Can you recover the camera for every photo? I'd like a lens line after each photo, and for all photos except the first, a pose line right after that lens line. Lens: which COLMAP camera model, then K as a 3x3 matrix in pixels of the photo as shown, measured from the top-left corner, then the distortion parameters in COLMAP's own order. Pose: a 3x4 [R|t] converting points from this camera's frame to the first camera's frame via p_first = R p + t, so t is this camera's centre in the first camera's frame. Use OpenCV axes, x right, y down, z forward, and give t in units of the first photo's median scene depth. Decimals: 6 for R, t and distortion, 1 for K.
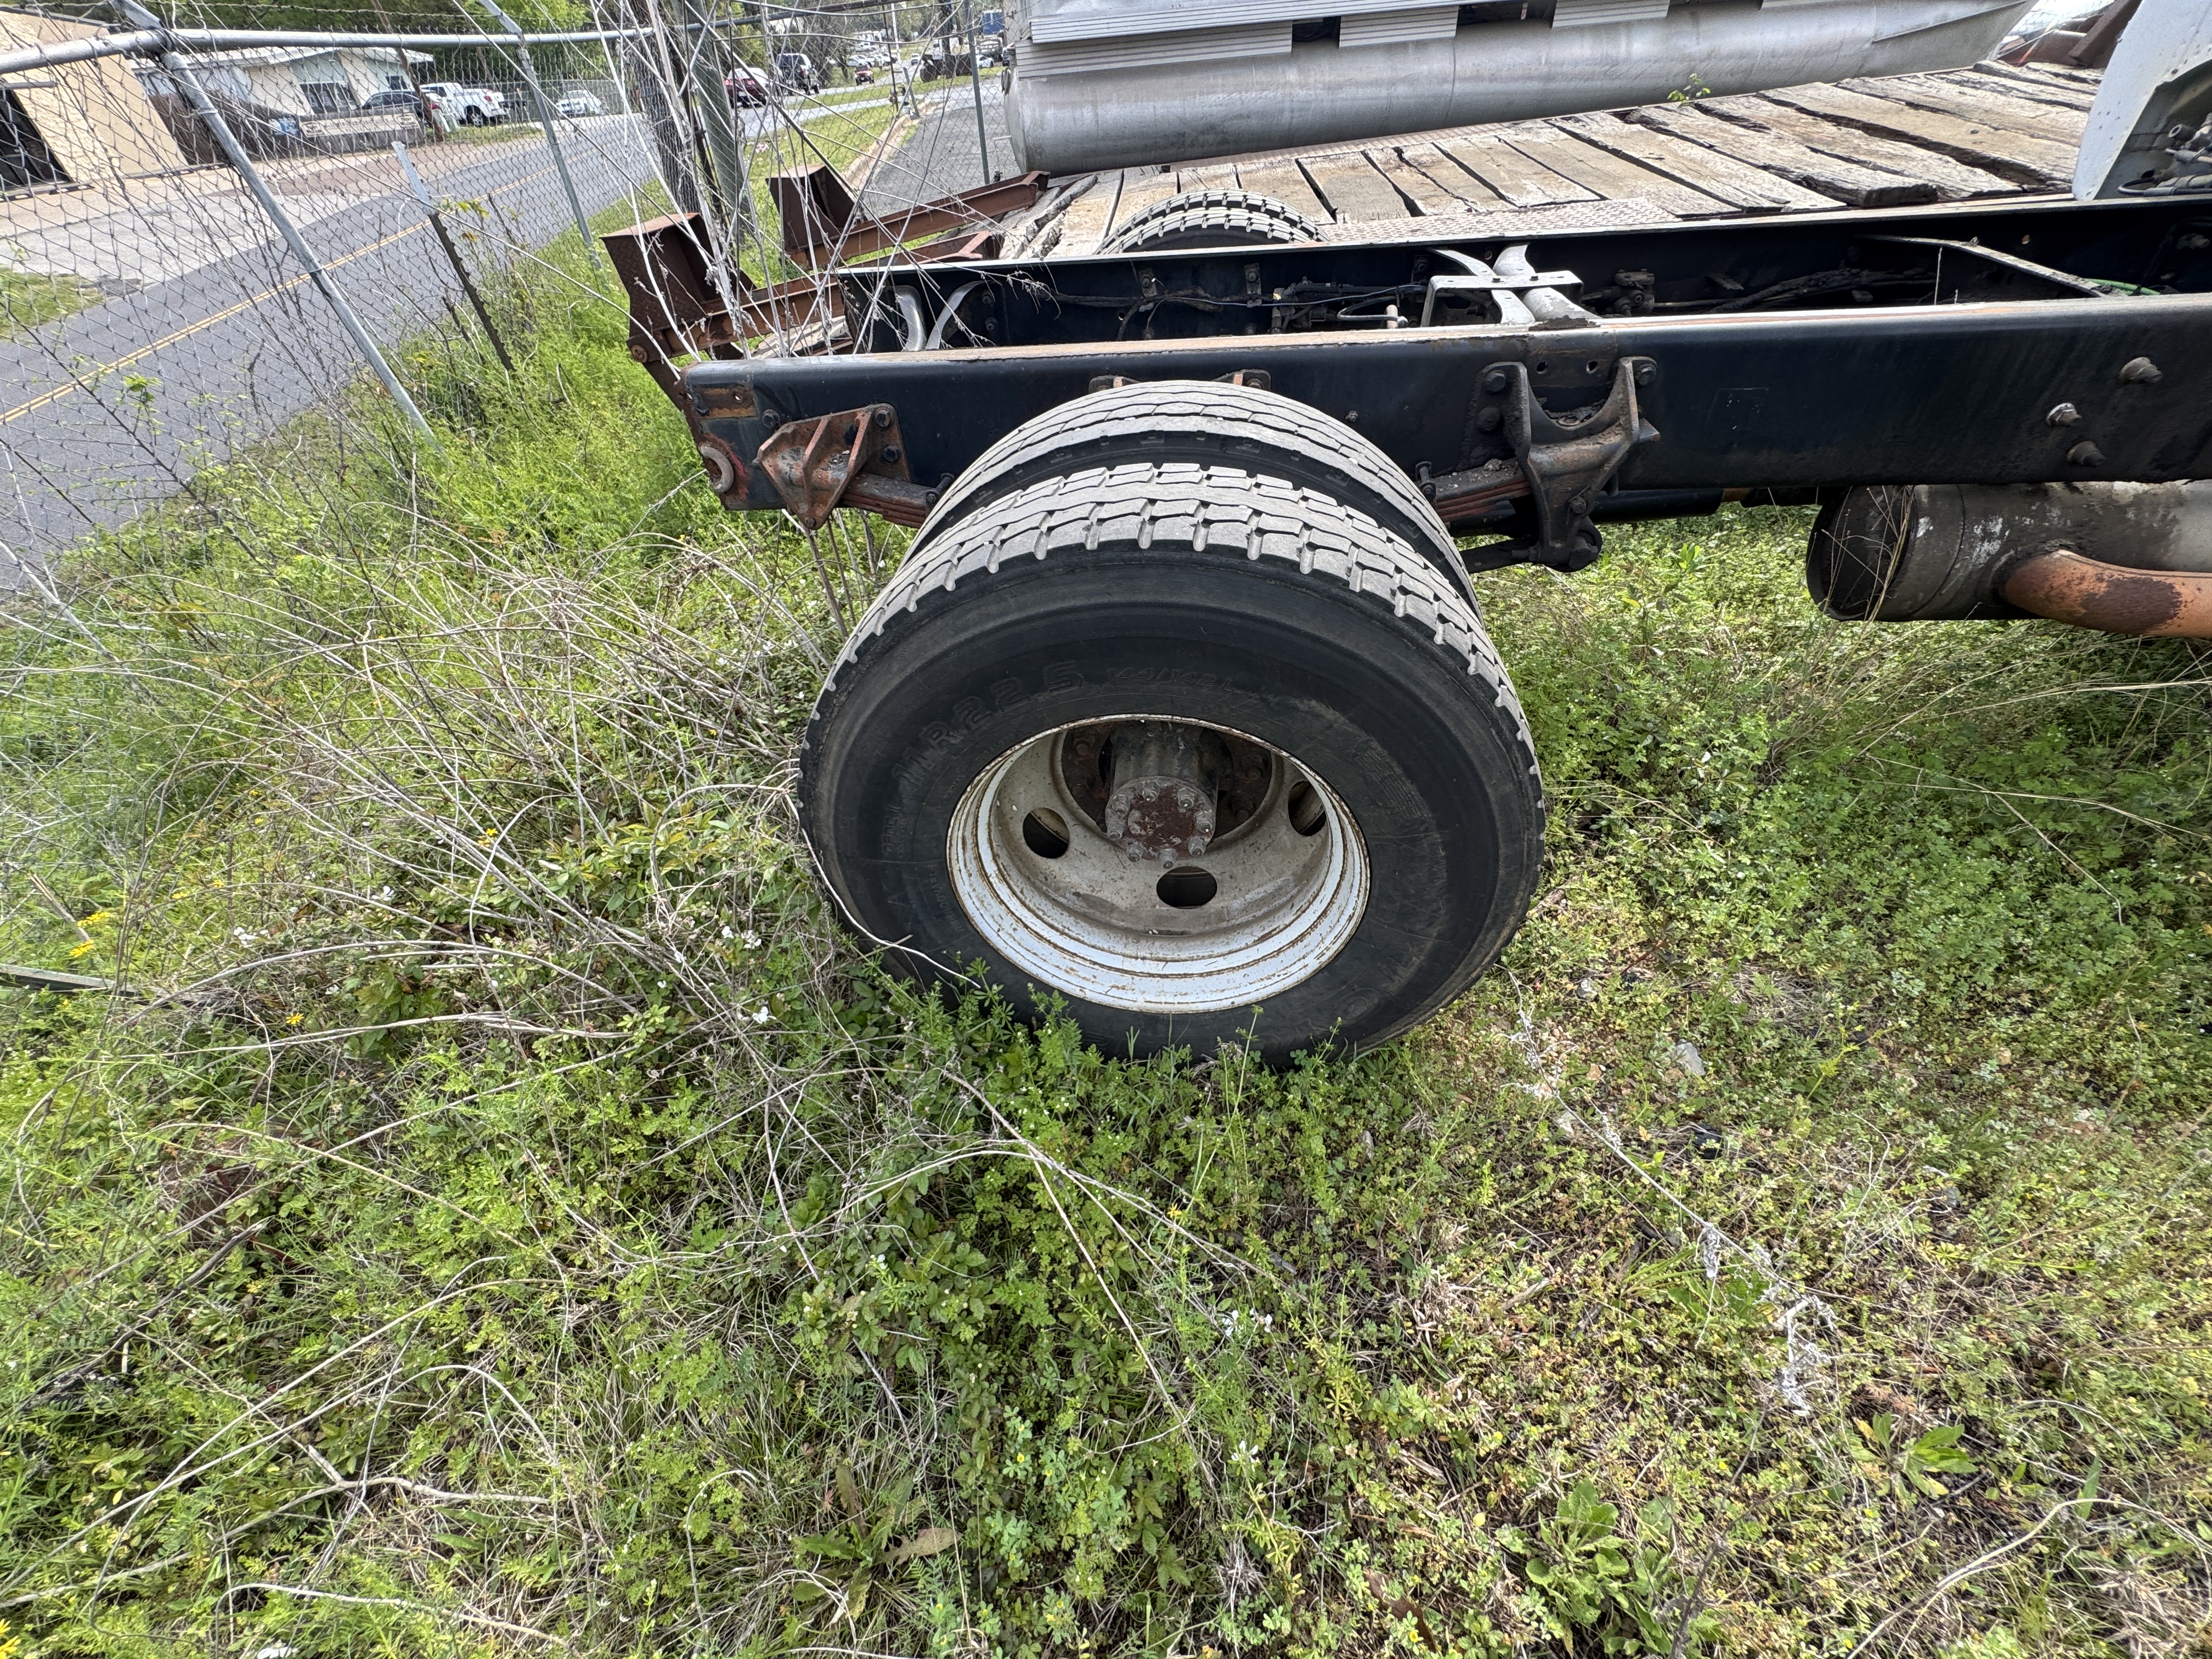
lens RADIAL K [[892.5, 0, 1107.8], [0, 892.5, 835.8], [0, 0, 1]] dist [-0.001345, -0.000354]
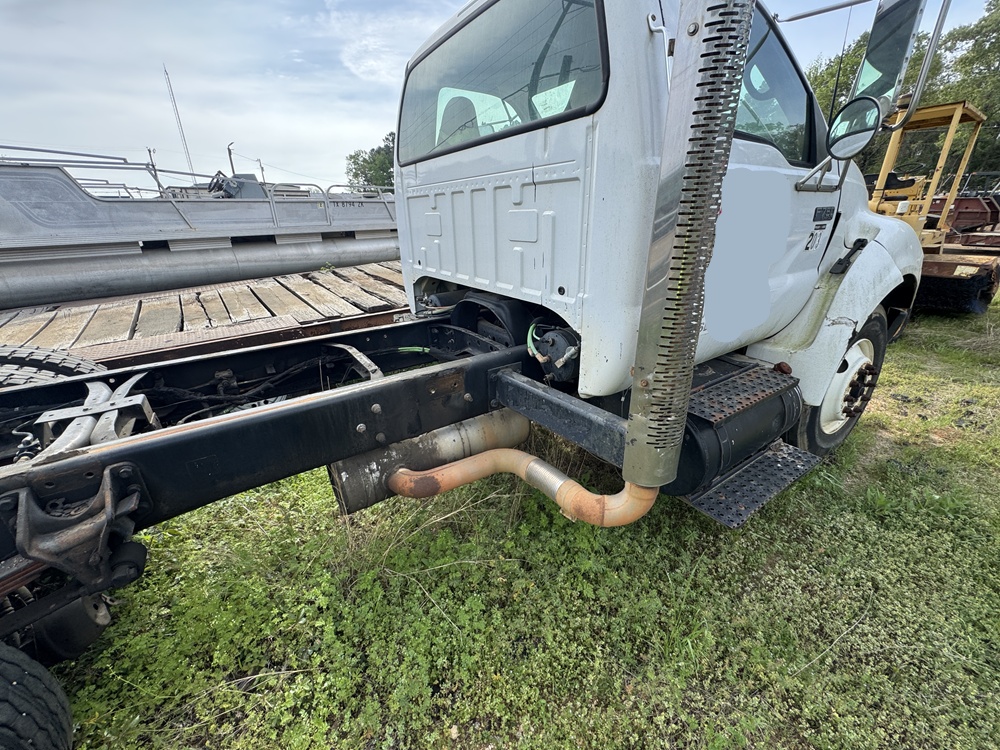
lens RADIAL K [[403.5, 0, 499.3], [0, 403.5, 381.1], [0, 0, 1]] dist [-0.001345, -0.000354]
pose [[0.758228, -0.201758, 0.619987, 0.263695], [0.415057, 0.882708, -0.220350, -0.073139], [-0.502810, 0.424406, 0.753035, -0.014318]]
